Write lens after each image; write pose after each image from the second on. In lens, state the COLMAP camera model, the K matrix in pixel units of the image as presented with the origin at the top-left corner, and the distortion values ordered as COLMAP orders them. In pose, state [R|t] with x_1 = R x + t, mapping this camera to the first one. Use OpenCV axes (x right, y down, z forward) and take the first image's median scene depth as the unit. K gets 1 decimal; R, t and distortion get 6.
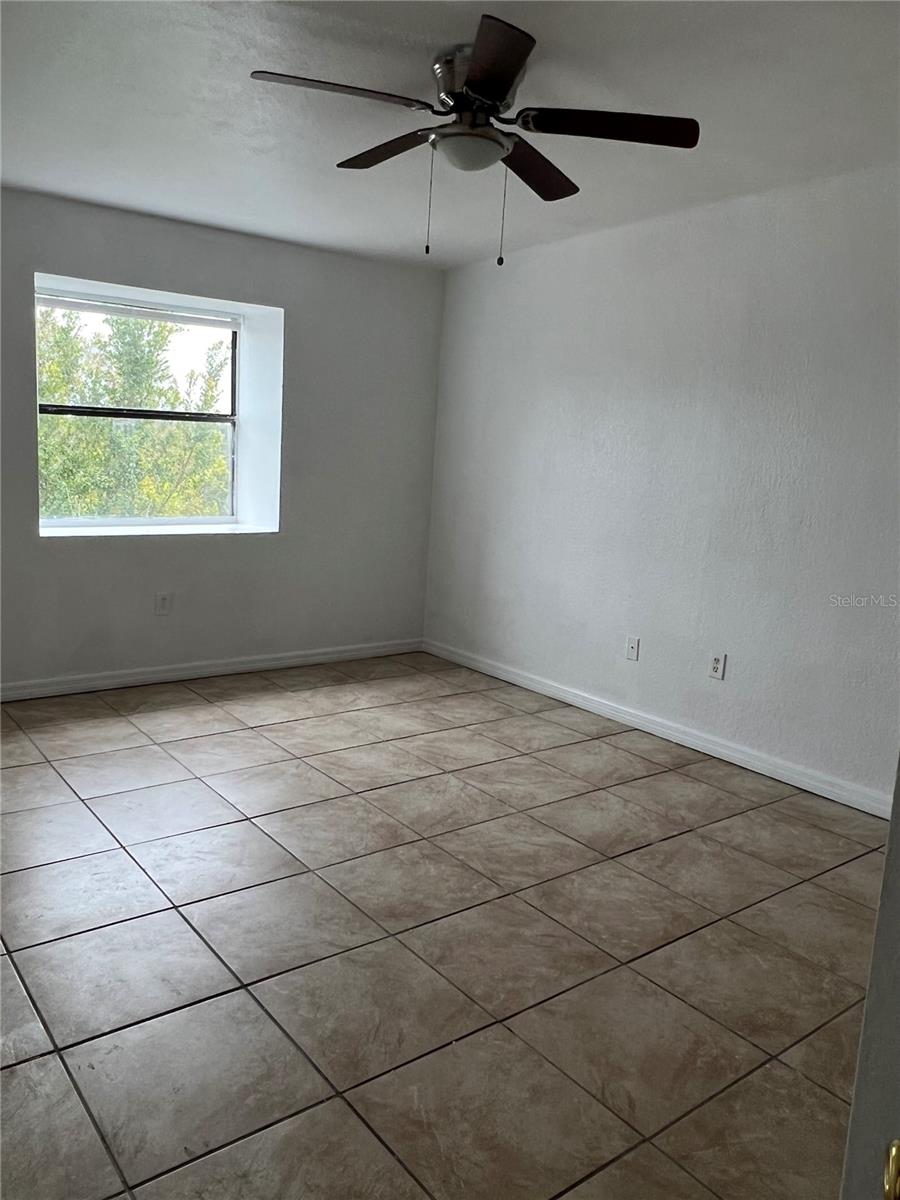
lens RADIAL K [[903.1, 0, 417.7], [0, 903.1, 587.2], [0, 0, 1]] dist [0.010683, -0.011415]
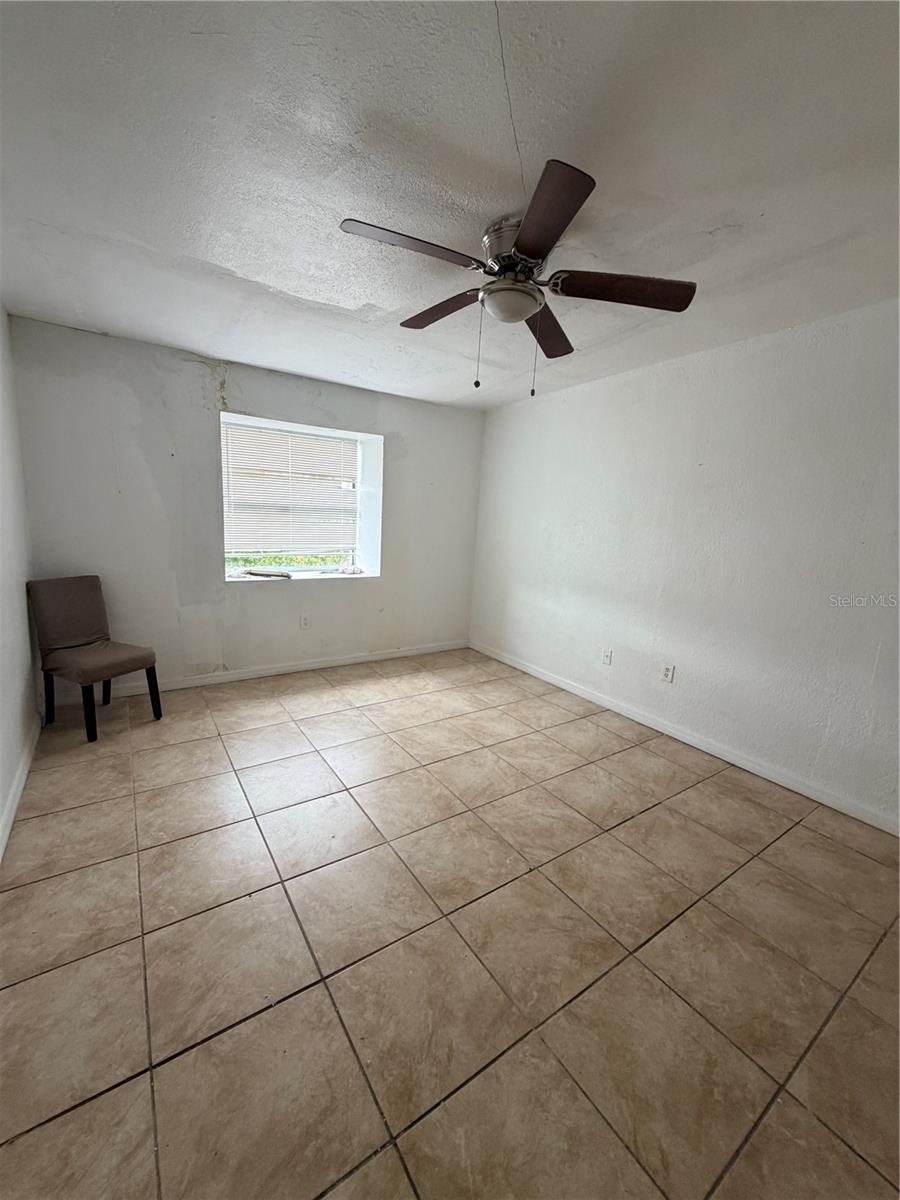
lens RADIAL K [[481.3, 0, 445.7], [0, 481.3, 583.4], [0, 0, 1]] dist [-0.001456, 0.000687]
pose [[0.999141, 0.008706, -0.040513, -0.003338], [-0.009232, 0.999875, -0.012815, -0.066177], [0.040397, 0.013178, 0.999097, 0.266682]]
